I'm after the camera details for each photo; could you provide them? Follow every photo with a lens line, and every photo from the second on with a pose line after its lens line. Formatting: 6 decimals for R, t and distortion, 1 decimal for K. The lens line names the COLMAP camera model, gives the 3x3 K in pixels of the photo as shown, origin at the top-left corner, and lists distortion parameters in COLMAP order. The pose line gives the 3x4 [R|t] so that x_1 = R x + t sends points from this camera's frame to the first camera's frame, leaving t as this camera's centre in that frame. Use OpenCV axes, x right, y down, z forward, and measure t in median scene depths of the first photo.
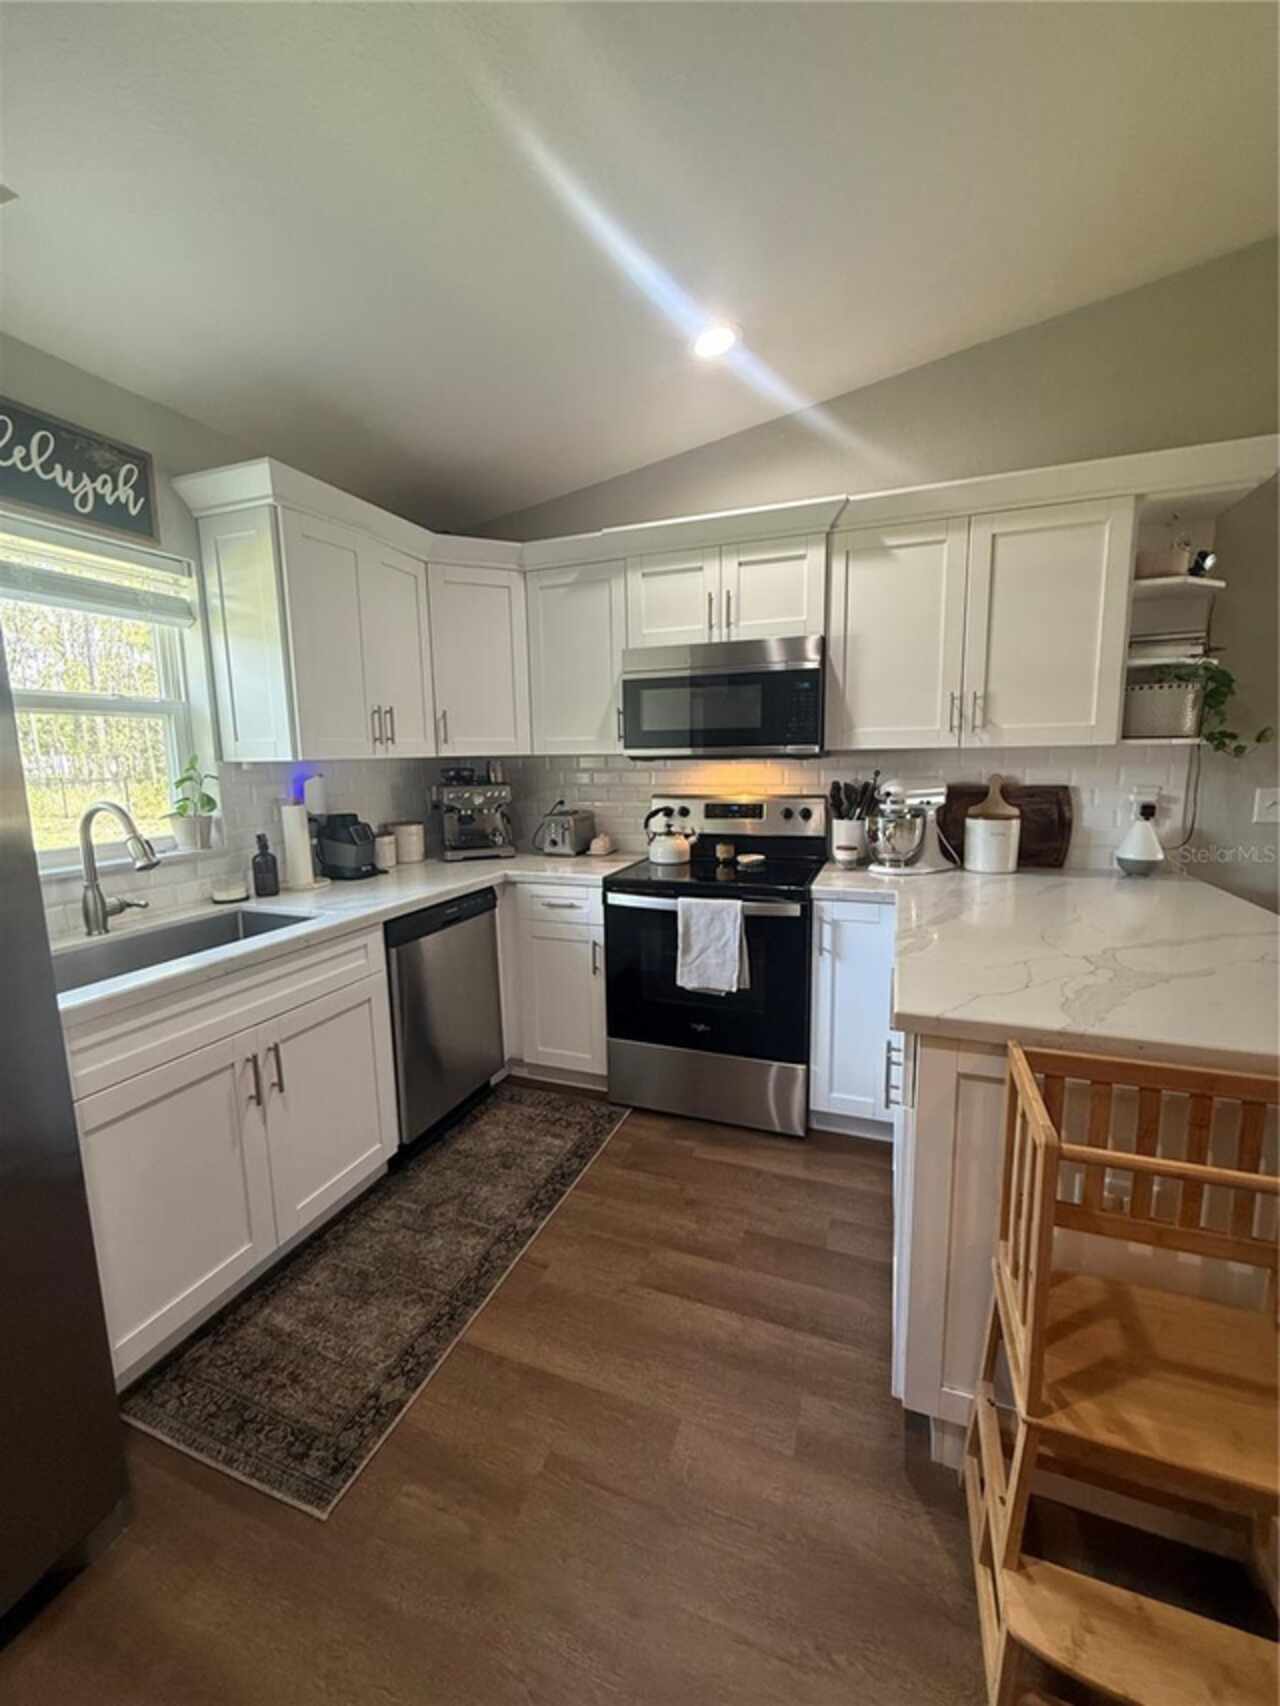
lens RADIAL K [[677.8, 0, 636.0], [0, 677.8, 846.3], [0, 0, 1]] dist [0.000058, -0.000043]
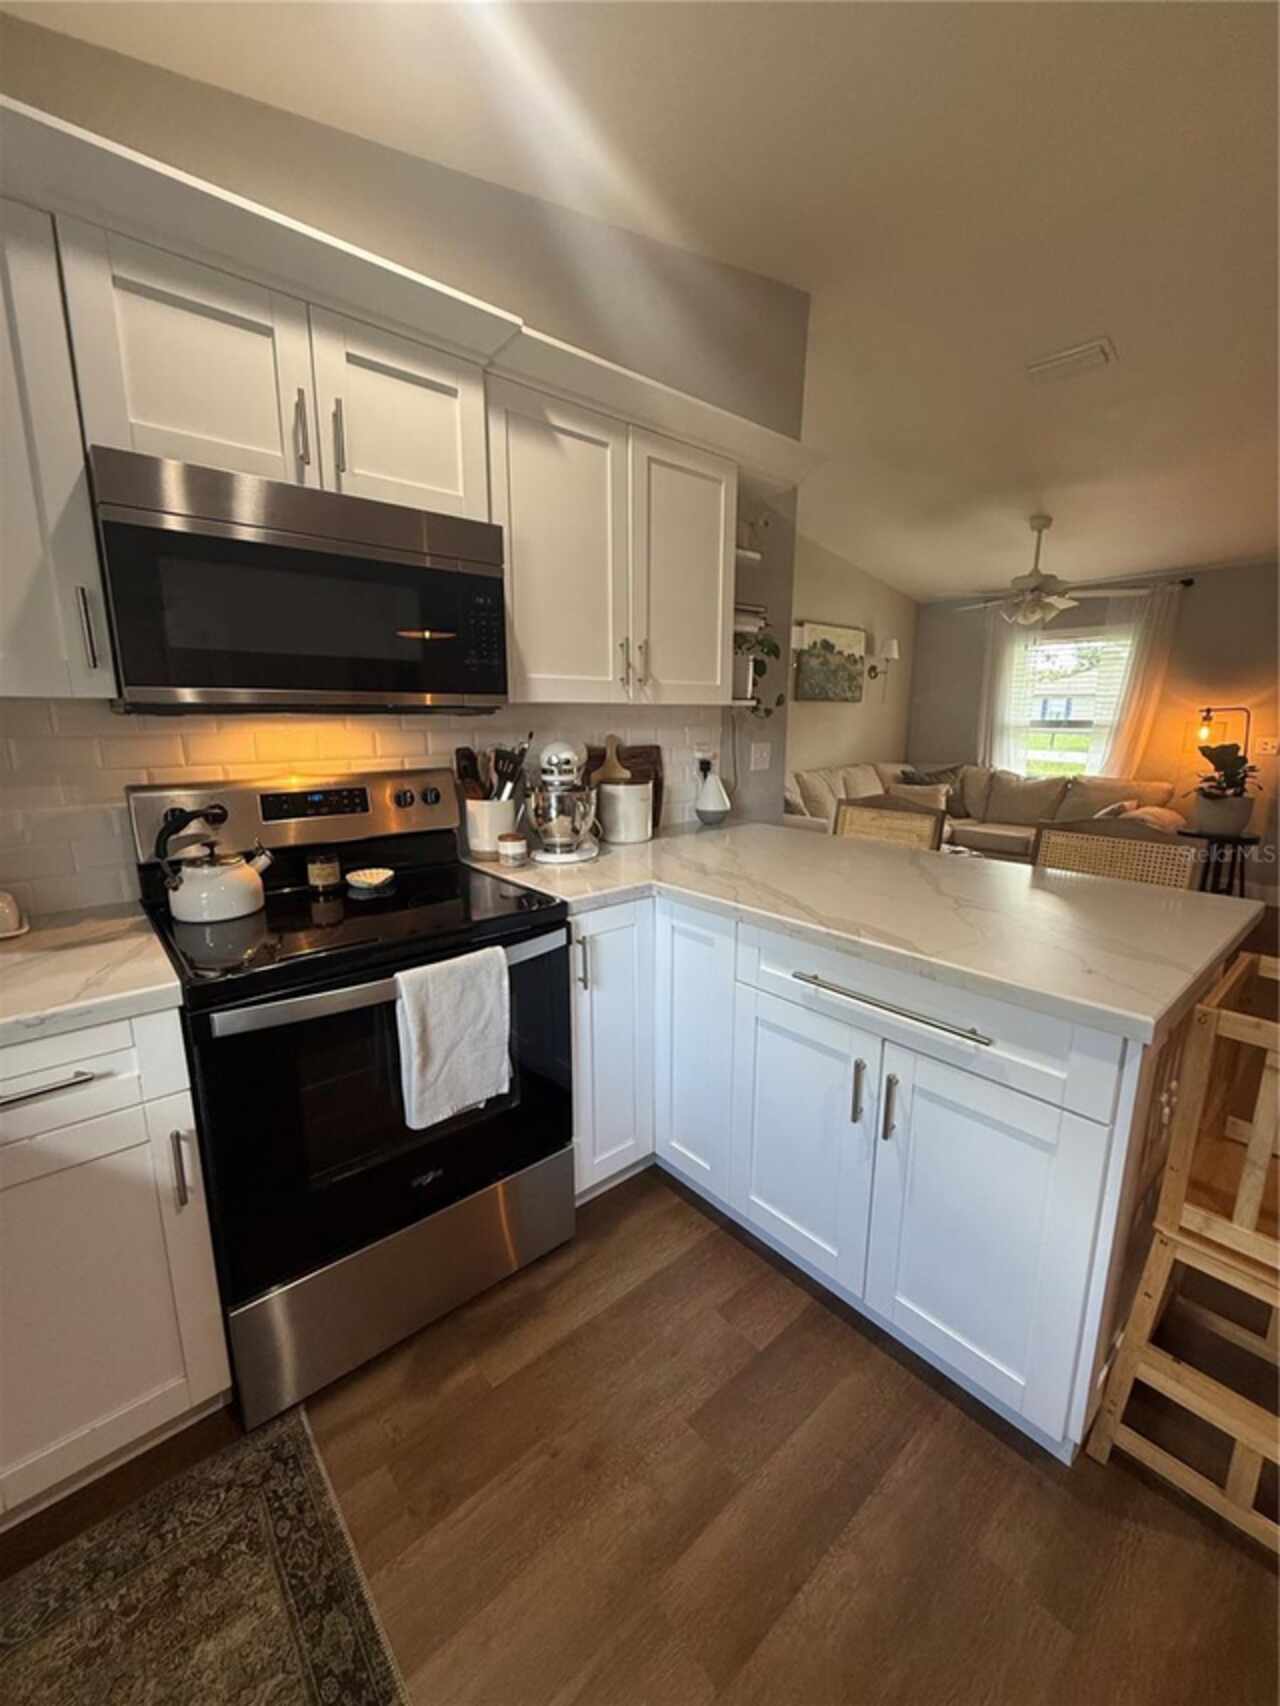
lens RADIAL K [[677.8, 0, 636.0], [0, 677.8, 846.3], [0, 0, 1]] dist [0.000058, -0.000043]
pose [[0.473057, -0.153226, 0.867605, -0.284783], [0.108440, 0.987399, 0.115256, -0.062243], [-0.874333, 0.039561, 0.483712, 0.557022]]
